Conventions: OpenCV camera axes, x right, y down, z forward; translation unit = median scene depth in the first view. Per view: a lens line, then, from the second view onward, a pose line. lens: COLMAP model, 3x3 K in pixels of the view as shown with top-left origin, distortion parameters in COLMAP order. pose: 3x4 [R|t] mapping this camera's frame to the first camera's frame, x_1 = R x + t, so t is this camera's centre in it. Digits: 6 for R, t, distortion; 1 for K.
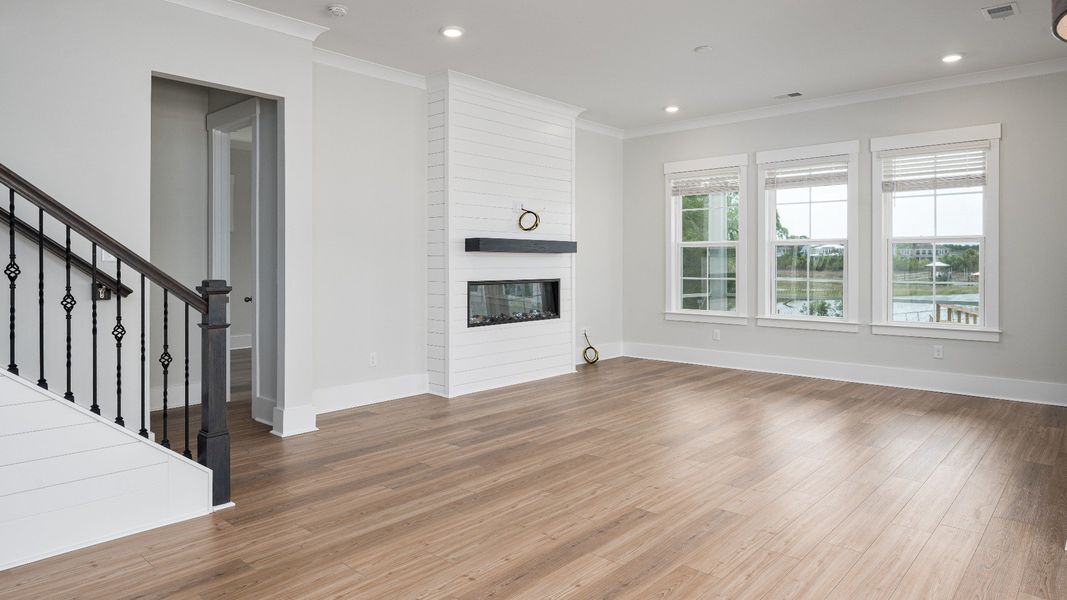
lens RADIAL K [[650.0, 0, 534.3], [0, 650.0, 262.2], [0, 0, 1]] dist [-0.001729, -0.001029]
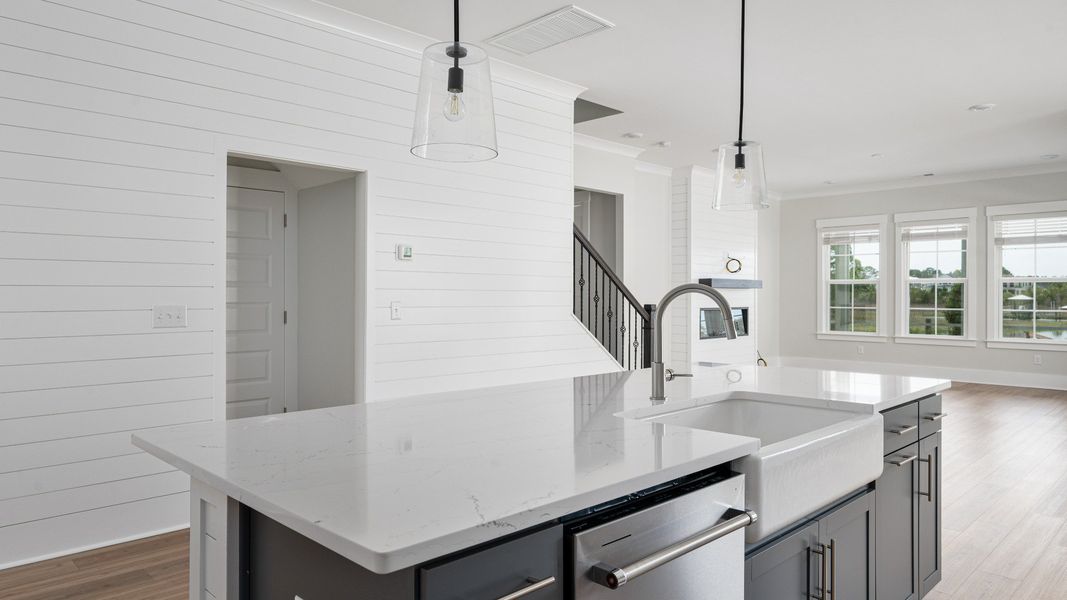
lens RADIAL K [[682.6, 0, 535.1], [0, 682.6, 292.2], [0, 0, 1]] dist [0.000570, 0.001391]
pose [[0.998175, 0.001985, -0.060357, -0.312214], [-0.002154, 0.999994, -0.002735, -0.001234], [0.060351, 0.002860, 0.998173, -0.451358]]
